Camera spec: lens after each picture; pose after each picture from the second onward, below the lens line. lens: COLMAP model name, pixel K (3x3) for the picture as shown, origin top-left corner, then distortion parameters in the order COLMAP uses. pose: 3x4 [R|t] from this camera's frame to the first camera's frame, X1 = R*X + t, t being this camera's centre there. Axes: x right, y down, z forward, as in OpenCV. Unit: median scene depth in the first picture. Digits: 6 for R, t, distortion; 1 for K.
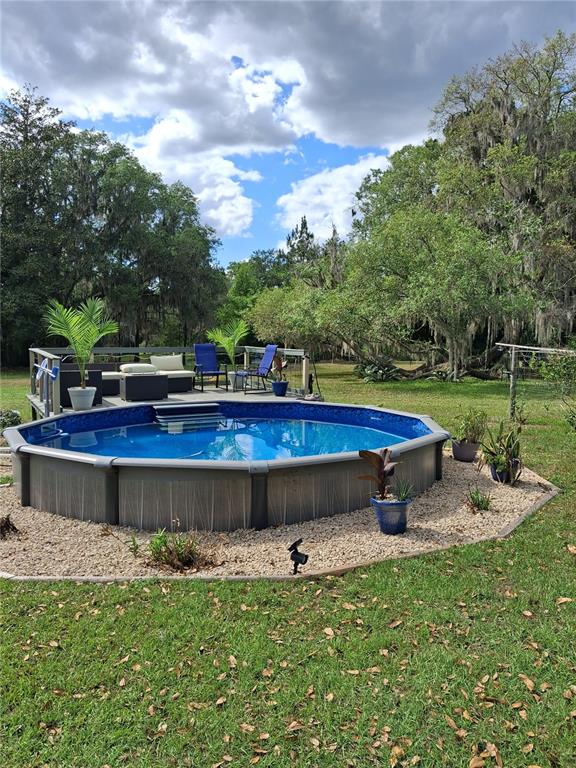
lens RADIAL K [[601.7, 0, 288.0], [0, 601.7, 384.0], [0, 0, 1]] dist [0.006564, -0.003358]
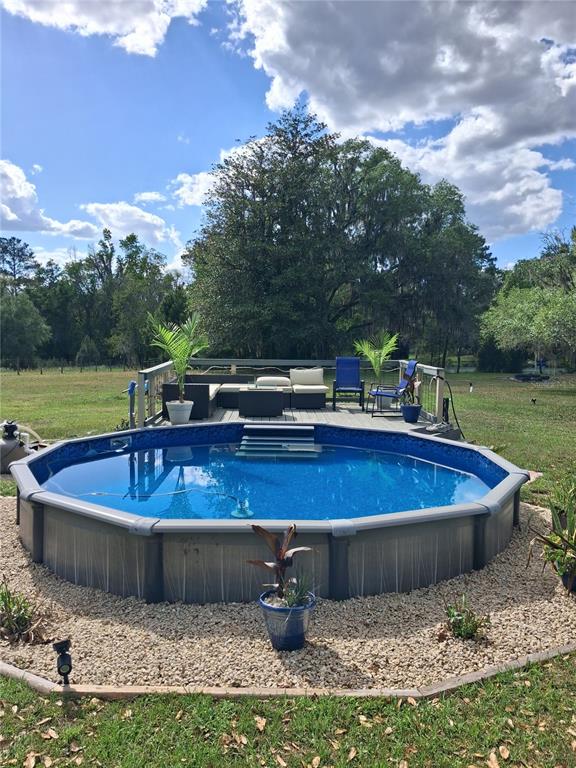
lens RADIAL K [[598.6, 0, 287.1], [0, 598.6, 399.9], [0, 0, 1]] dist [-0.021453, 0.000370]
pose [[0.888905, 0.052643, -0.455056, 0.188449], [-0.042122, 0.998559, 0.033237, -0.026319], [0.456151, -0.010377, 0.889842, 0.148046]]
